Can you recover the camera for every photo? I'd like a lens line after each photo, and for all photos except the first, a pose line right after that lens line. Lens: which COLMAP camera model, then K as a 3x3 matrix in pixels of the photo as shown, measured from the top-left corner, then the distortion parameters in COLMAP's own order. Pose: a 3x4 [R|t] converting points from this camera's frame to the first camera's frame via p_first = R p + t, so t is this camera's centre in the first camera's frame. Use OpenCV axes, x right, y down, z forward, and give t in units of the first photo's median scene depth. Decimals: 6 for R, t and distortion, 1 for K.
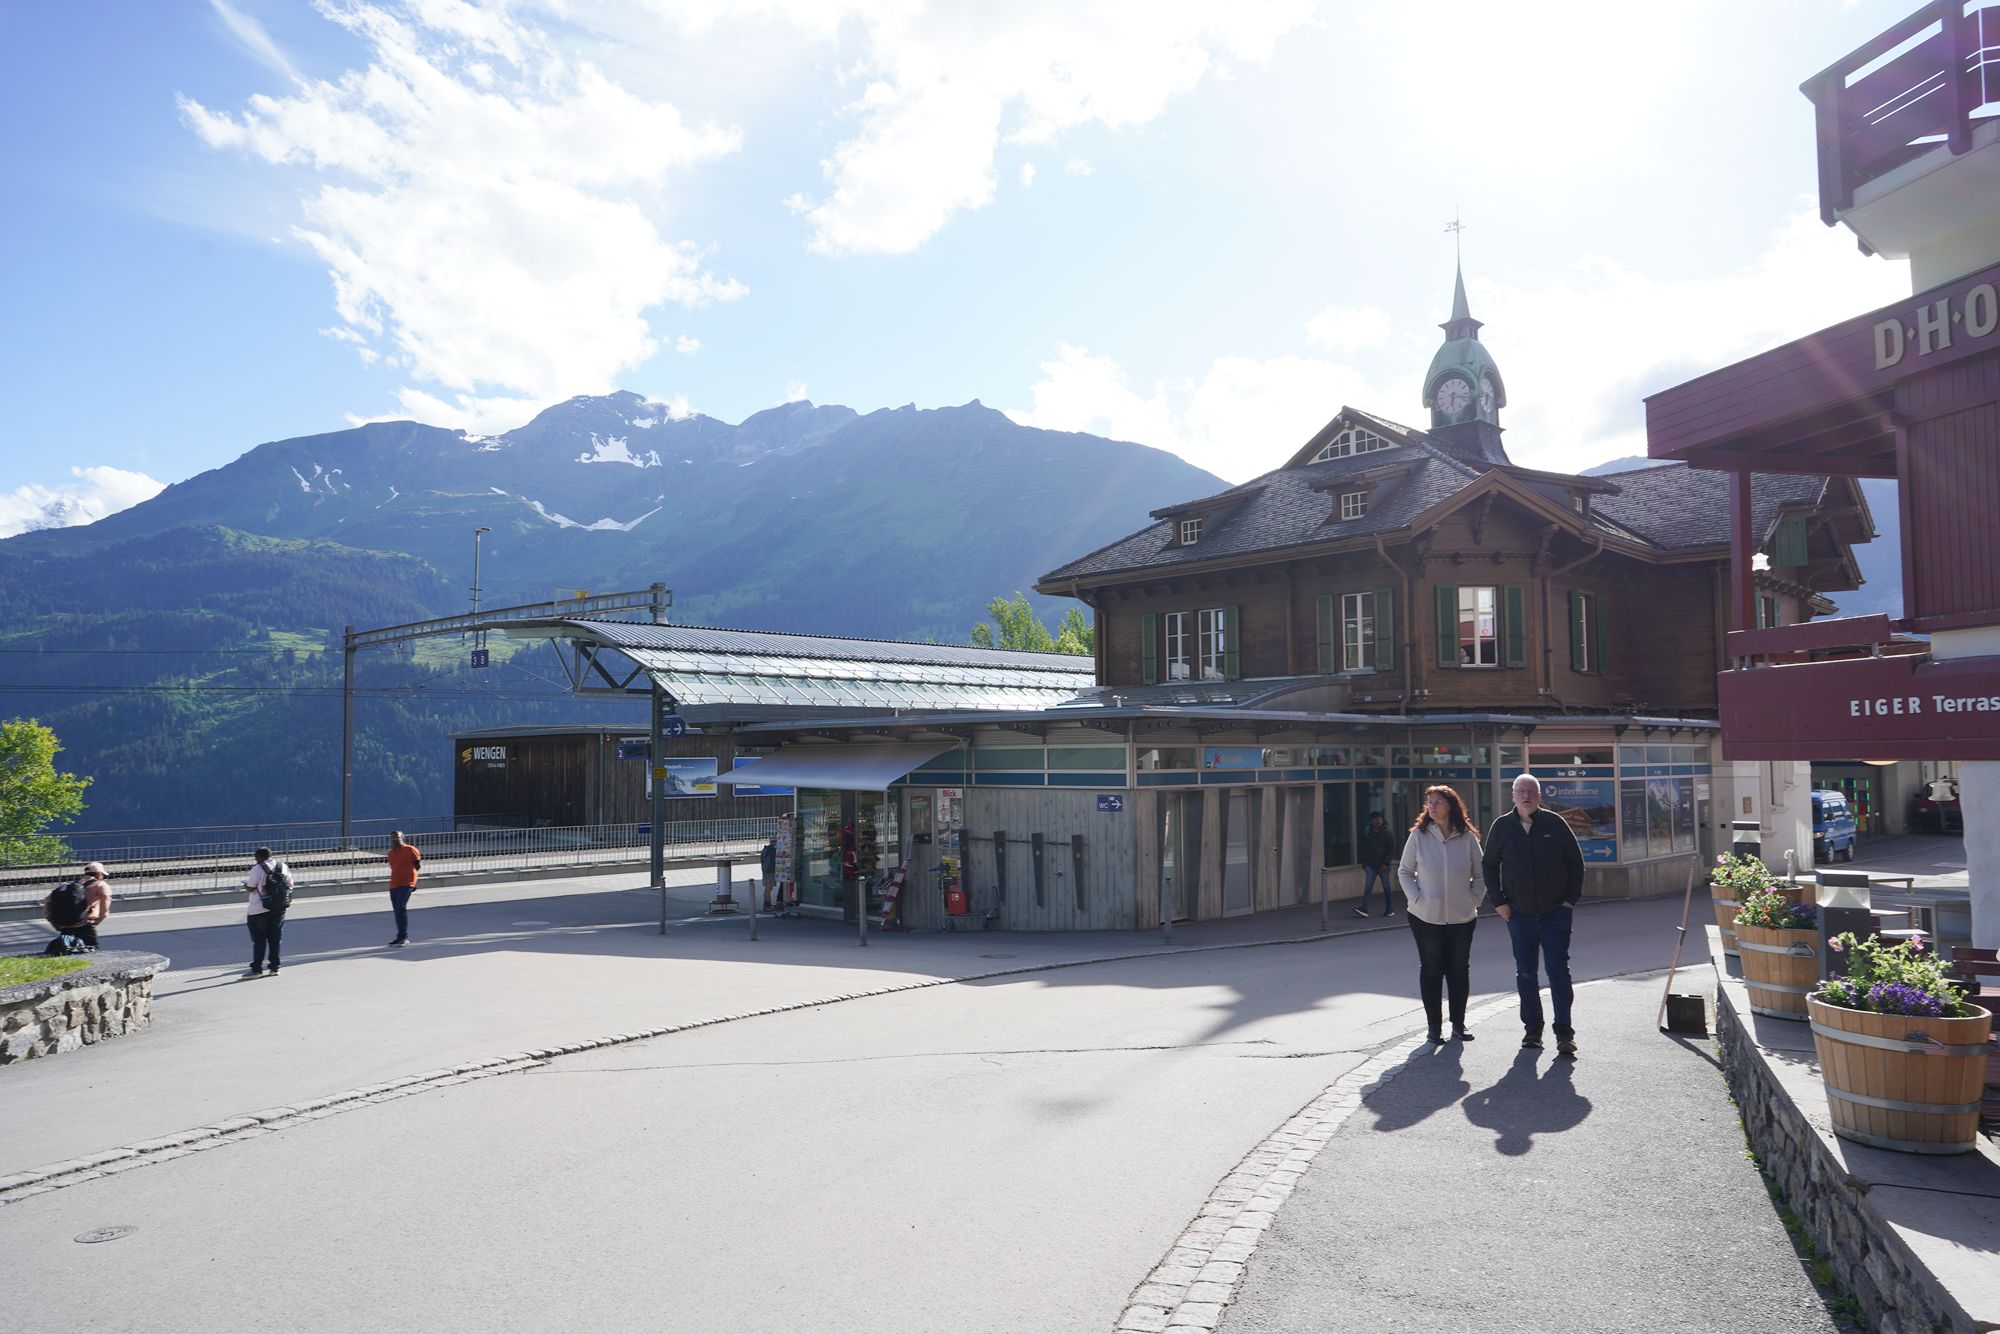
lens RADIAL K [[1352.1, 0, 975.0], [0, 1352.1, 664.2], [0, 0, 1]] dist [-0.009436, 0.013251]
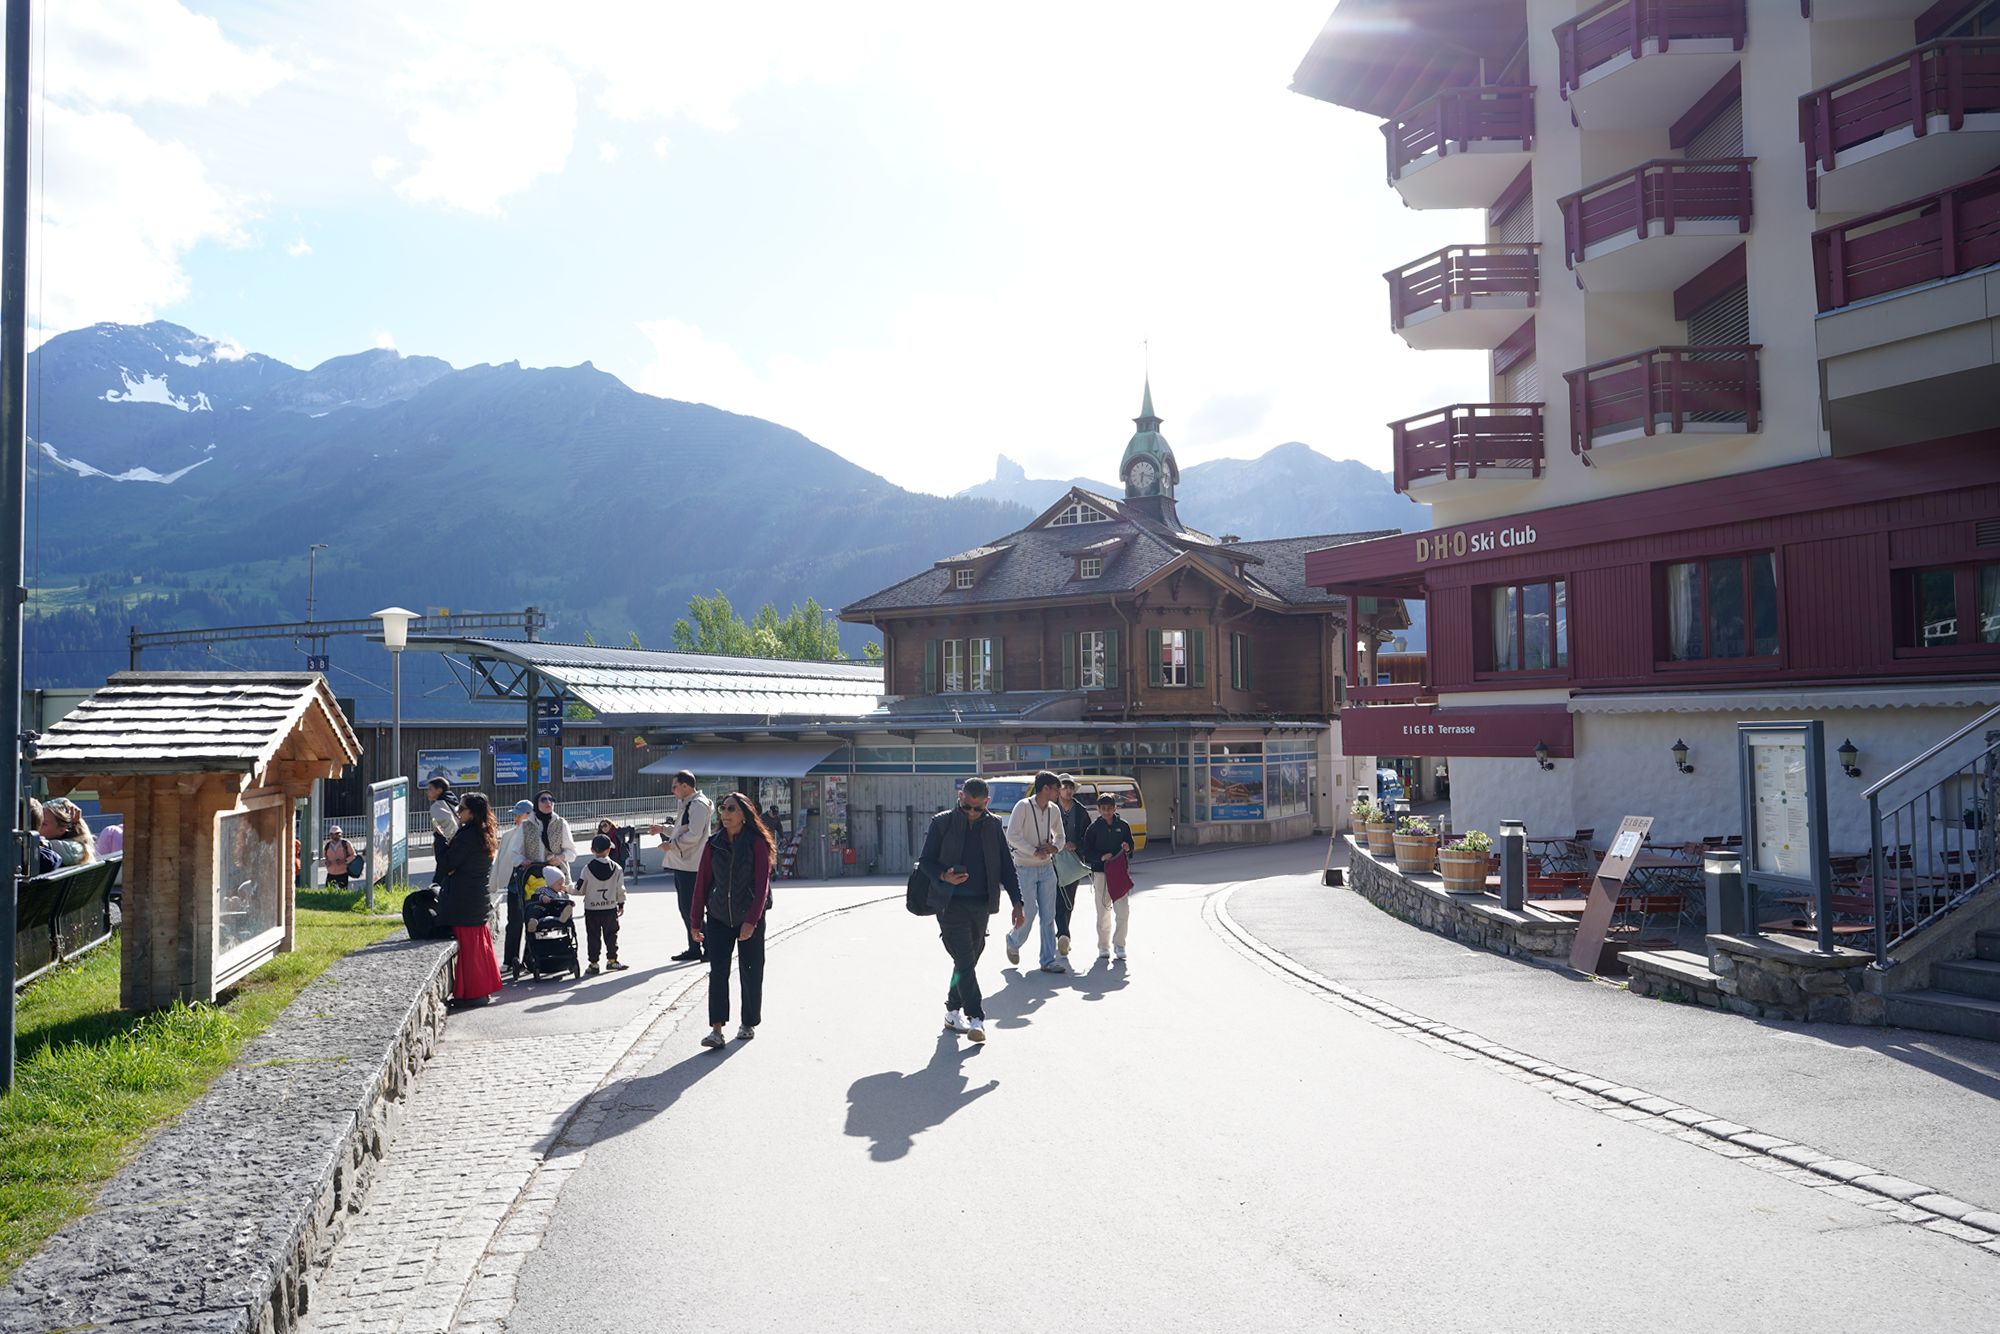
lens RADIAL K [[1352.1, 0, 982.5], [0, 1352.1, 659.7], [0, 0, 1]] dist [-0.009436, 0.013251]
pose [[0.962364, 0.011345, 0.271525, -0.206328], [-0.013759, 0.999881, 0.006987, -0.032319], [-0.271414, -0.010460, 0.962406, -0.314231]]
